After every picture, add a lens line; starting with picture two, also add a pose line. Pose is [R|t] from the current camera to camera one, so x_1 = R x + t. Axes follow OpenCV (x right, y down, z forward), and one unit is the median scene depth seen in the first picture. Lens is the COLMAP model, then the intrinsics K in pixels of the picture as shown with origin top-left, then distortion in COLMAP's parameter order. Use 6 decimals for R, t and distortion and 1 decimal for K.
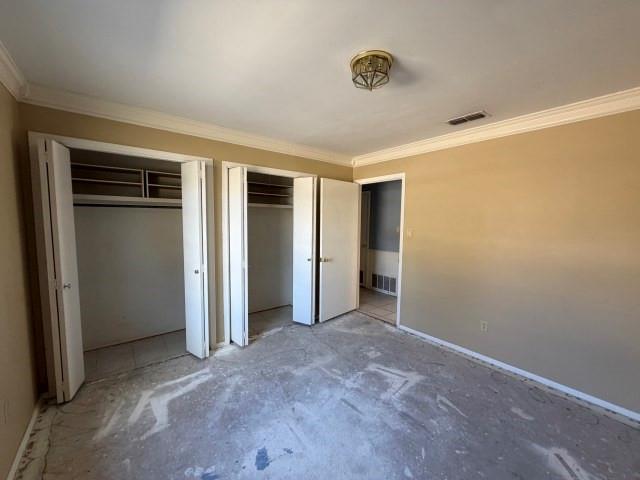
lens RADIAL K [[257.0, 0, 320.6], [0, 257.0, 239.8], [0, 0, 1]] dist [0.004249, 0.000133]
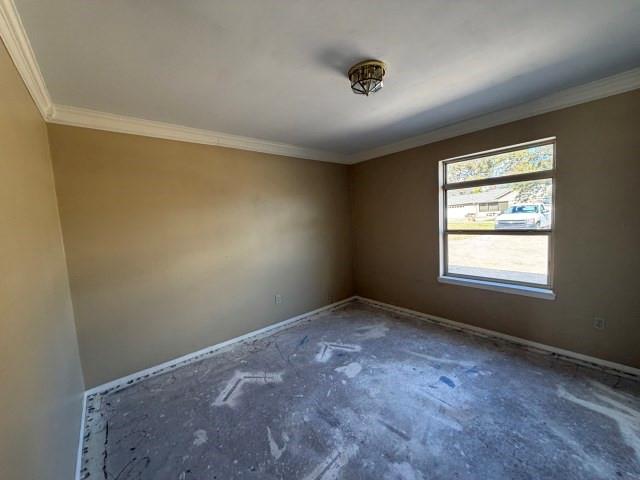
lens RADIAL K [[257.0, 0, 316.2], [0, 257.0, 240.9], [0, 0, 1]] dist [0.004249, 0.000133]
pose [[-0.999126, 0.040570, -0.010024, 0.386773], [0.038428, 0.986182, 0.161147, -0.120243], [0.016423, 0.160621, -0.986879, 1.874282]]
